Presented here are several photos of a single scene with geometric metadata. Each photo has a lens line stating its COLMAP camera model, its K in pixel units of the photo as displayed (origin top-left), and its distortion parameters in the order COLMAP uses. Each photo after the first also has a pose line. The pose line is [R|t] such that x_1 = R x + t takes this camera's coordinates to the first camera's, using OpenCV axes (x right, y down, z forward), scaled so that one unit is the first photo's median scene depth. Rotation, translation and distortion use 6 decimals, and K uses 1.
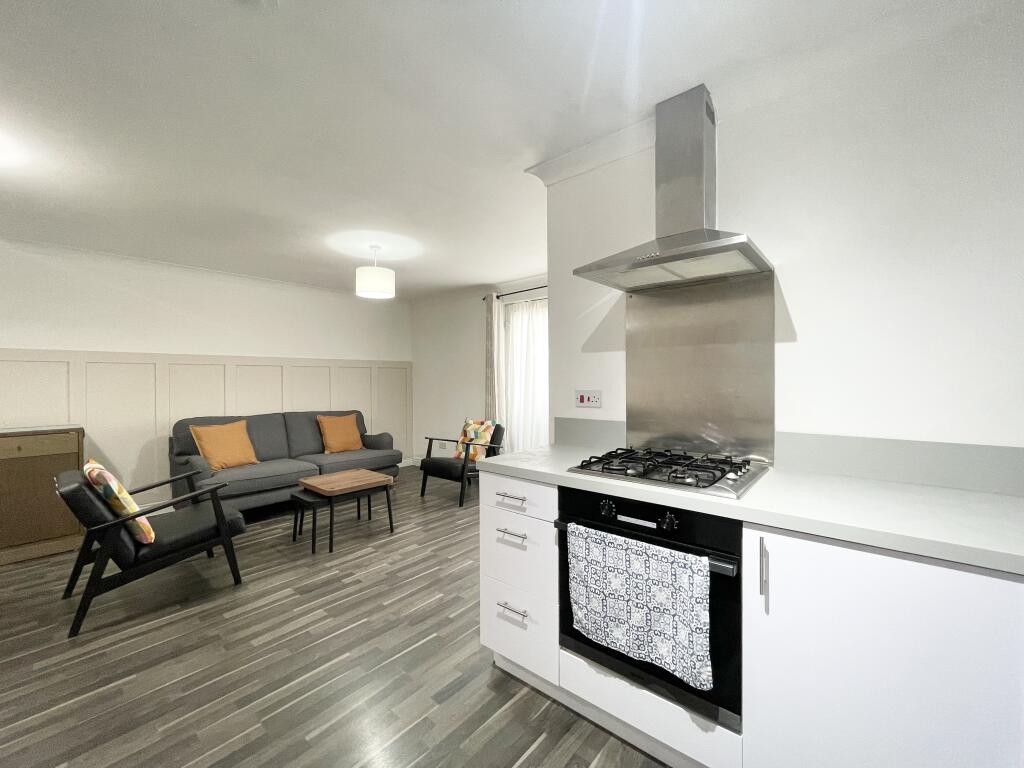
lens RADIAL K [[417.6, 0, 511.3], [0, 417.6, 381.2], [0, 0, 1]] dist [-0.002100, -0.000175]
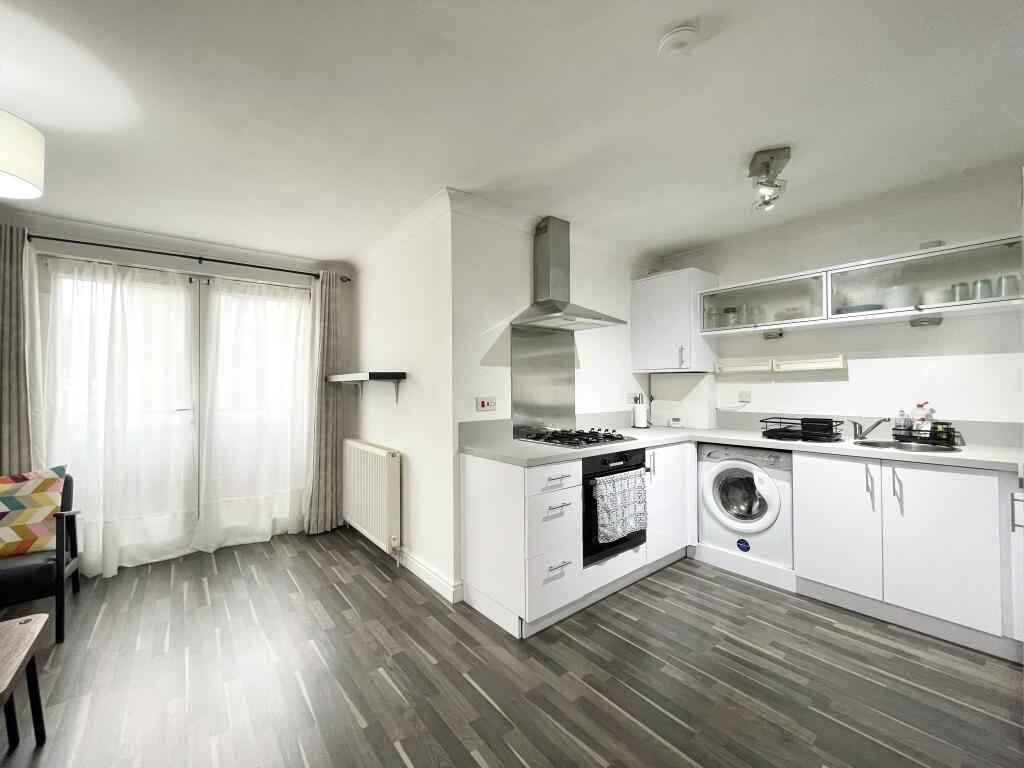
lens RADIAL K [[417.6, 0, 511.3], [0, 417.6, 381.2], [0, 0, 1]] dist [-0.002100, -0.000175]
pose [[0.184956, 0.021349, 0.982515, -0.739982], [0.013093, 0.999622, -0.024185, 0.004651], [-0.982660, 0.017337, 0.184606, 0.513412]]
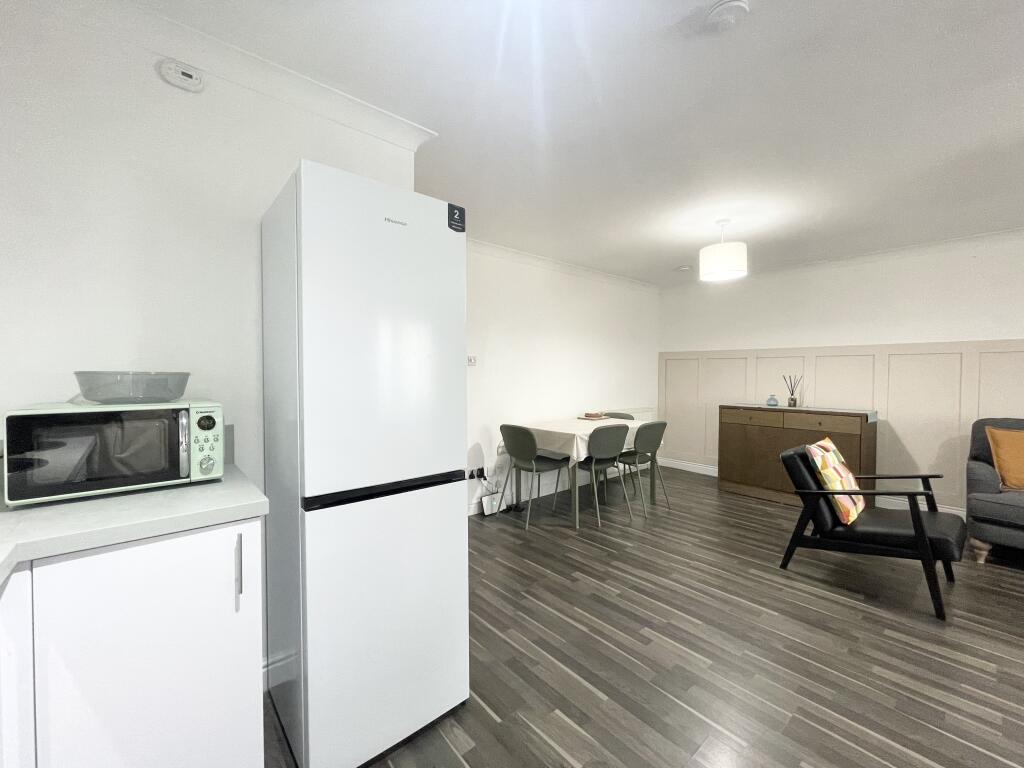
lens RADIAL K [[417.6, 0, 511.3], [0, 417.6, 381.2], [0, 0, 1]] dist [-0.002100, -0.000175]
pose [[-0.155360, 0.024334, -0.987558, 0.241024], [-0.007302, 0.999641, 0.025781, 0.003356], [0.987831, 0.011217, -0.155126, 0.253976]]
